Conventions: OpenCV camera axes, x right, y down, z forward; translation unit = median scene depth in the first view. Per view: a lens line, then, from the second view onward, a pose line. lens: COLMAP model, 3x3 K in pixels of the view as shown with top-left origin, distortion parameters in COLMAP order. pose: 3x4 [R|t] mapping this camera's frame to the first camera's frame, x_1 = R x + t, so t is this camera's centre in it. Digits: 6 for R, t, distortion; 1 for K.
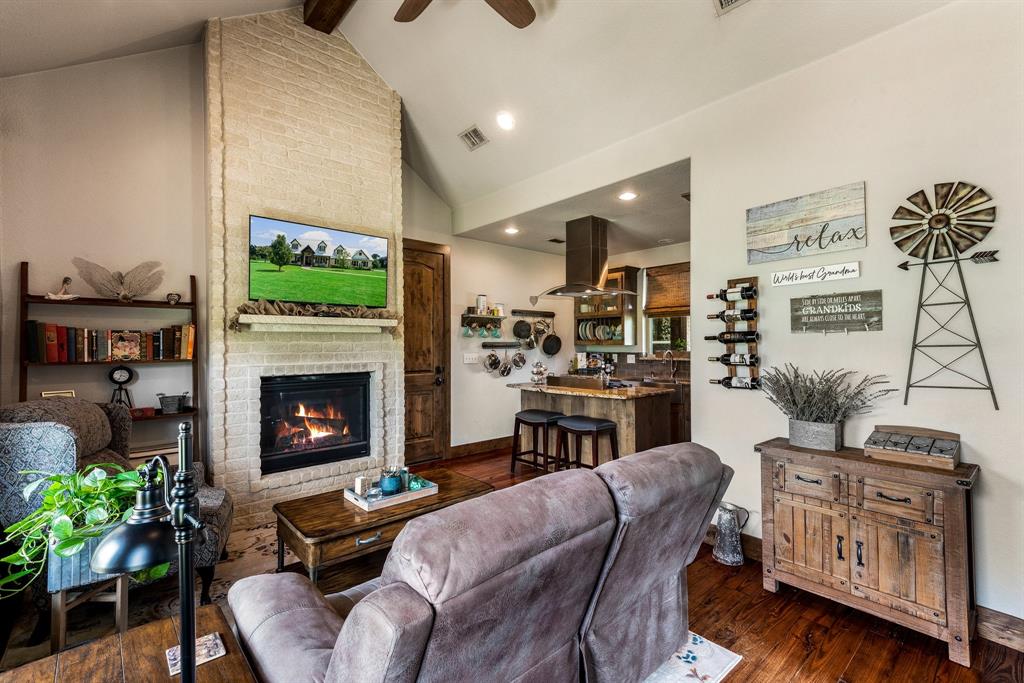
lens RADIAL K [[449.4, 0, 512.0], [0, 449.4, 341.5], [0, 0, 1]] dist [-0.000732, 0.000063]
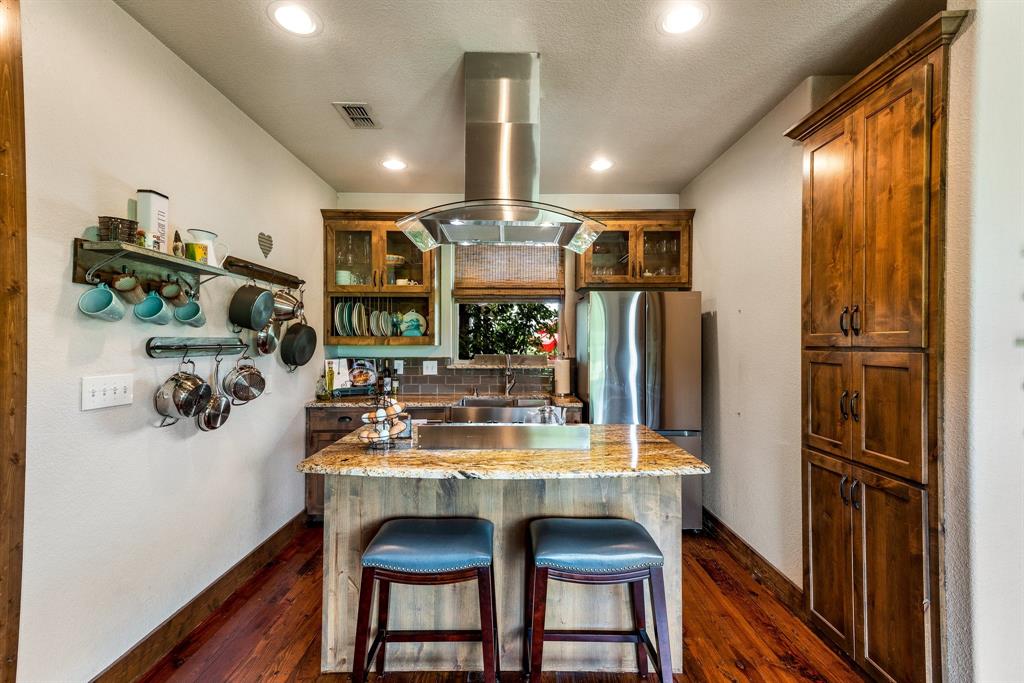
lens RADIAL K [[449.4, 0, 512.0], [0, 449.4, 341.5], [0, 0, 1]] dist [-0.000732, 0.000063]
pose [[0.662607, 0.005645, 0.748946, -0.128886], [-0.008859, 0.999961, 0.000301, 0.001787], [-0.748915, -0.006834, 0.662631, 0.552782]]
